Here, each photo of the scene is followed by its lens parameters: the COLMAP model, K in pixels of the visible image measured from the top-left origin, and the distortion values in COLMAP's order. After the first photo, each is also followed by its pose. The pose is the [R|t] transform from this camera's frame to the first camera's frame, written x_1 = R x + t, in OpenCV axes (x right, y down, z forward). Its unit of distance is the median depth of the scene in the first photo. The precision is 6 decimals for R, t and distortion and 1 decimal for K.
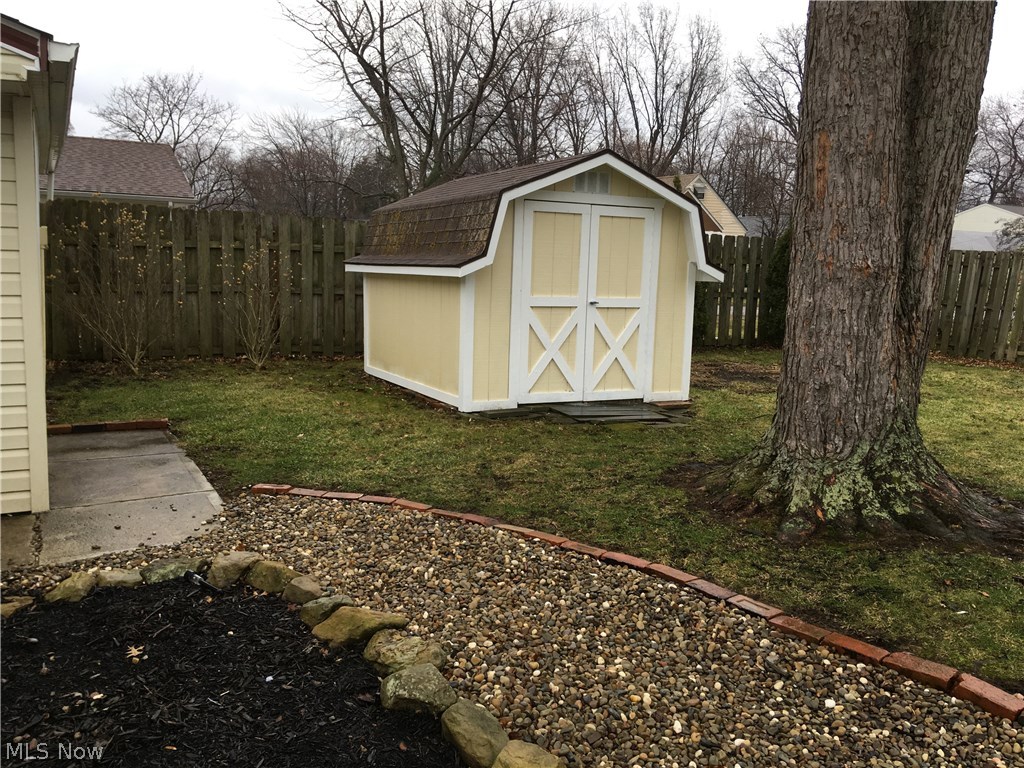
lens RADIAL K [[865.8, 0, 512.0], [0, 865.8, 384.0], [0, 0, 1]] dist [0.130429, -0.189015]
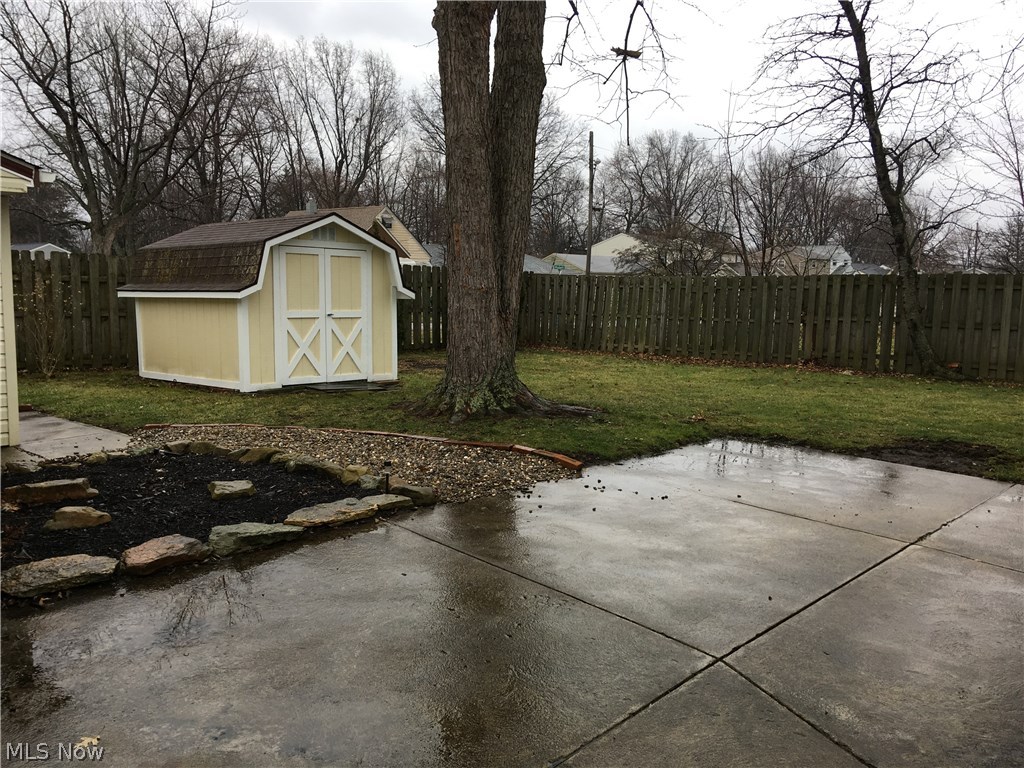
lens RADIAL K [[865.8, 0, 512.0], [0, 865.8, 384.0], [0, 0, 1]] dist [0.130429, -0.189015]
pose [[0.939843, -0.057228, 0.336780, -0.086463], [0.065946, 0.997718, -0.014494, 0.047517], [-0.335182, 0.035831, 0.941472, -0.352036]]
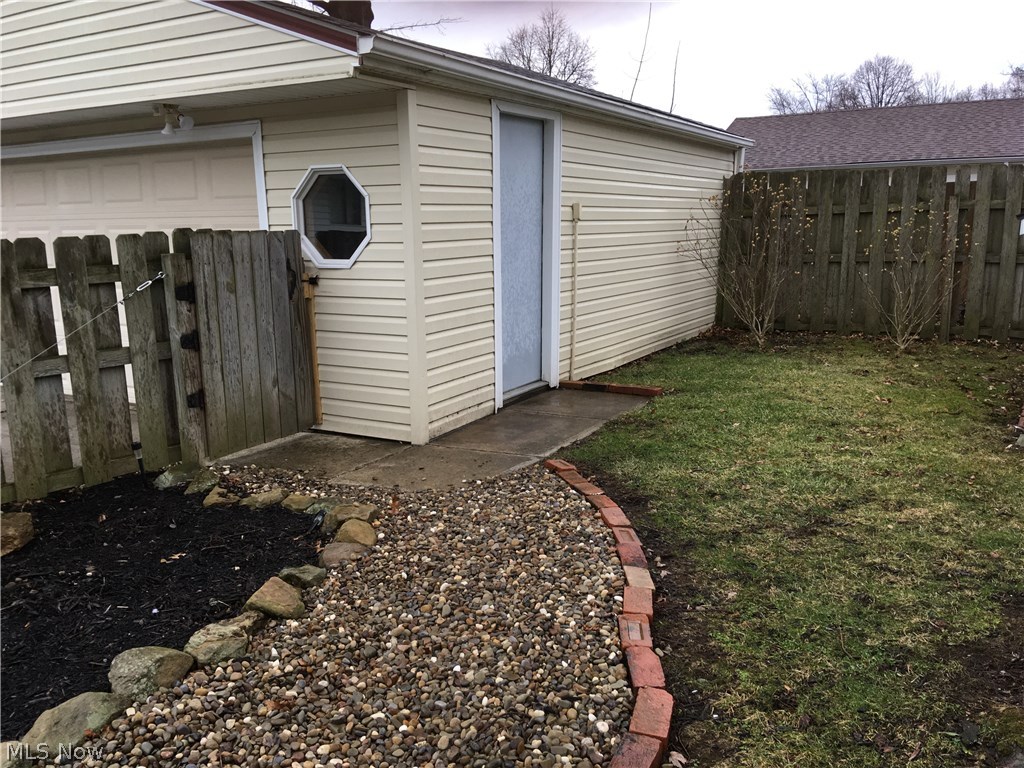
lens RADIAL K [[865.8, 0, 512.0], [0, 865.8, 384.0], [0, 0, 1]] dist [0.130429, -0.189015]
pose [[0.533785, 0.117507, -0.837416, 0.208721], [-0.093622, 0.992422, 0.079581, -0.017053], [0.840422, 0.035922, 0.540741, 0.194901]]
